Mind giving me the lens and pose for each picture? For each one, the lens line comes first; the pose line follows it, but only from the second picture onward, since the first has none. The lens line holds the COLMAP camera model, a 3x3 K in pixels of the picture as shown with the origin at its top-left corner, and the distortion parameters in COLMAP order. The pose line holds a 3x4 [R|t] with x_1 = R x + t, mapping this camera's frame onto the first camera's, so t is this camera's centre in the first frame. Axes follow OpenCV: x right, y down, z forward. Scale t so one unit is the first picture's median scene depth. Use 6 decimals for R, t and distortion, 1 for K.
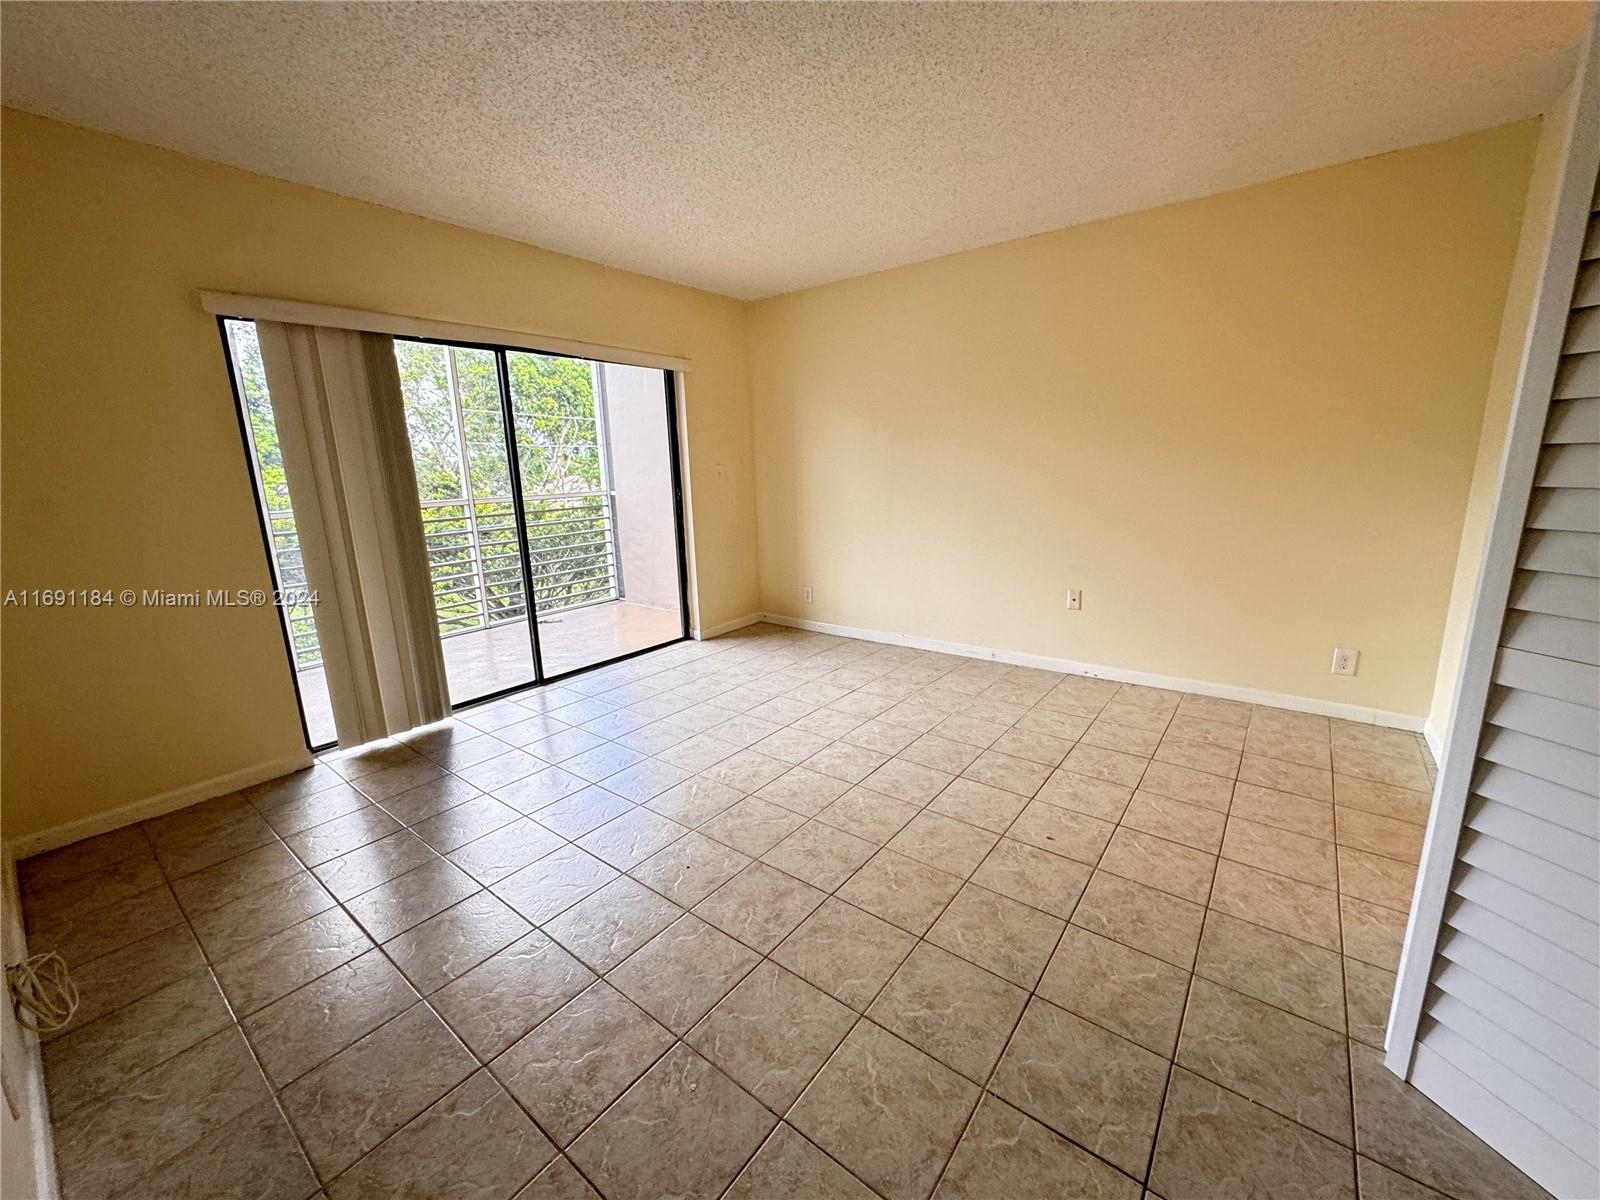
lens RADIAL K [[642.8, 0, 809.0], [0, 642.8, 593.6], [0, 0, 1]] dist [0.000126, -0.000168]
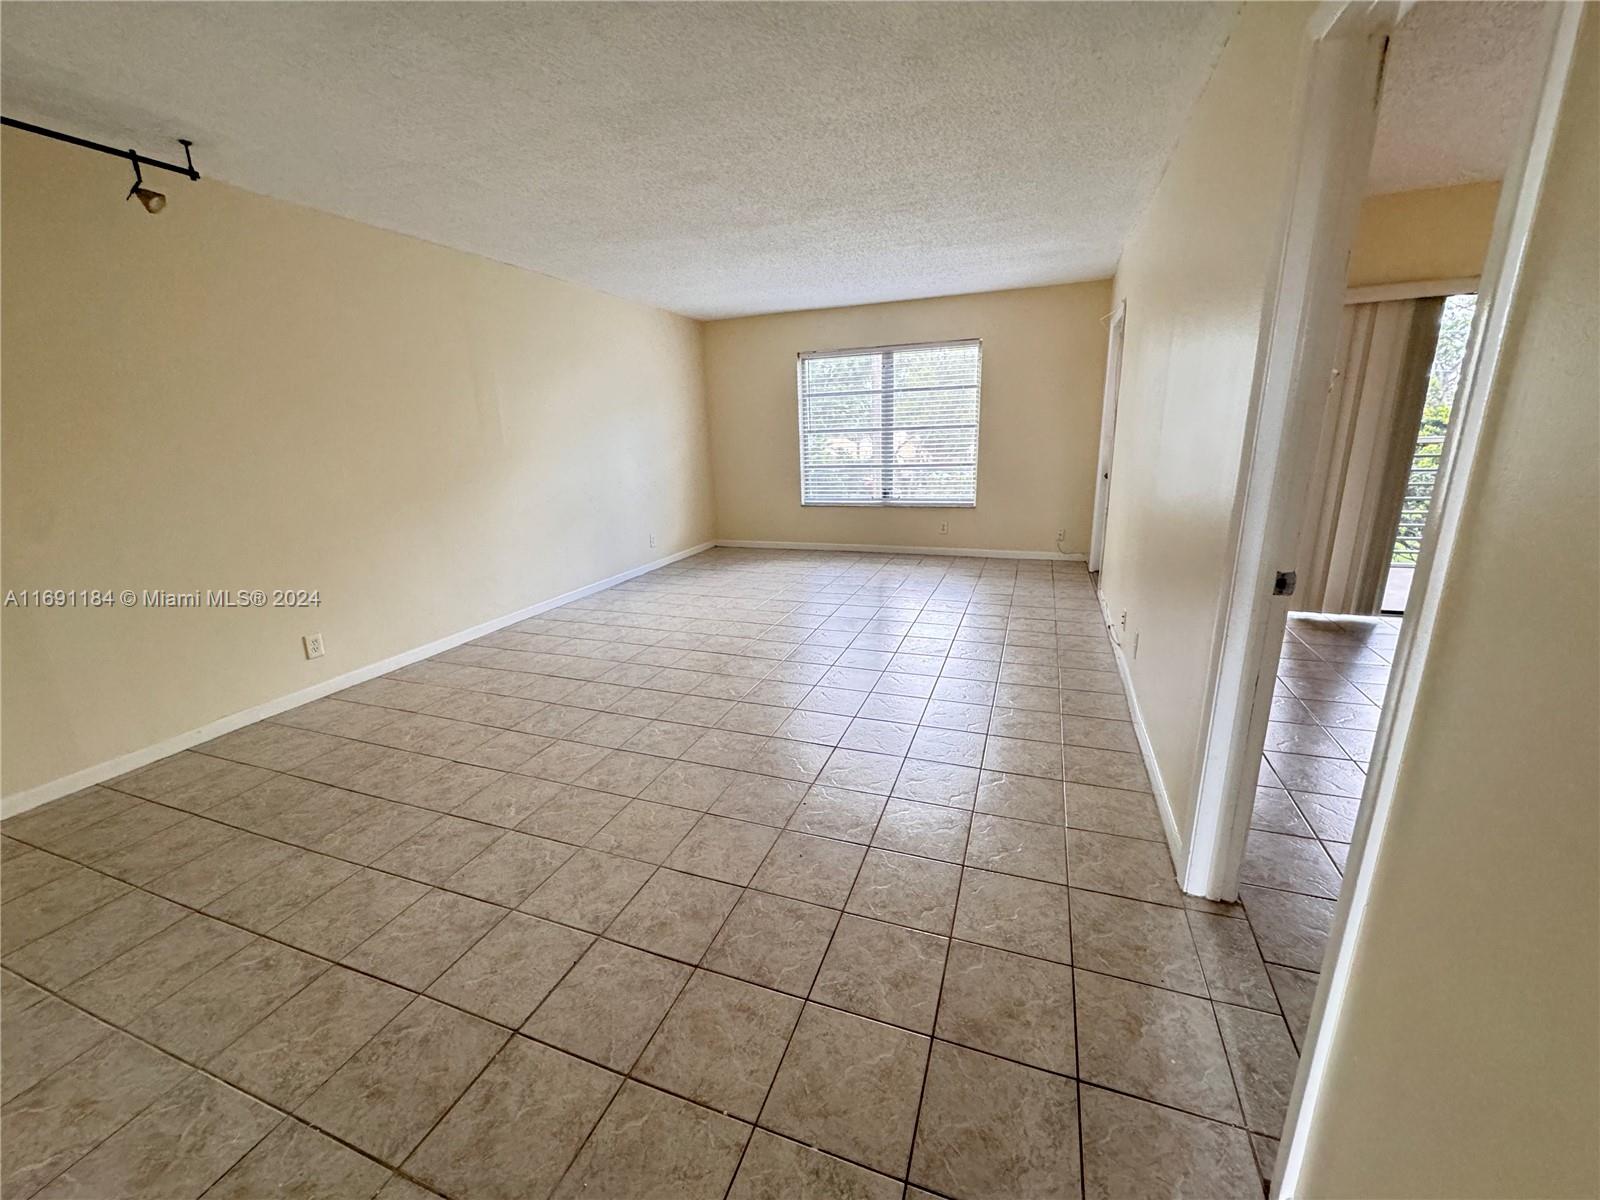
lens RADIAL K [[642.8, 0, 810.2], [0, 642.8, 606.4], [0, 0, 1]] dist [0.000126, -0.000168]
pose [[0.283986, 0.272999, -0.919143, 0.265799], [-0.173285, 0.957438, 0.230833, 0.082682], [0.943040, 0.093721, 0.319205, -0.428269]]
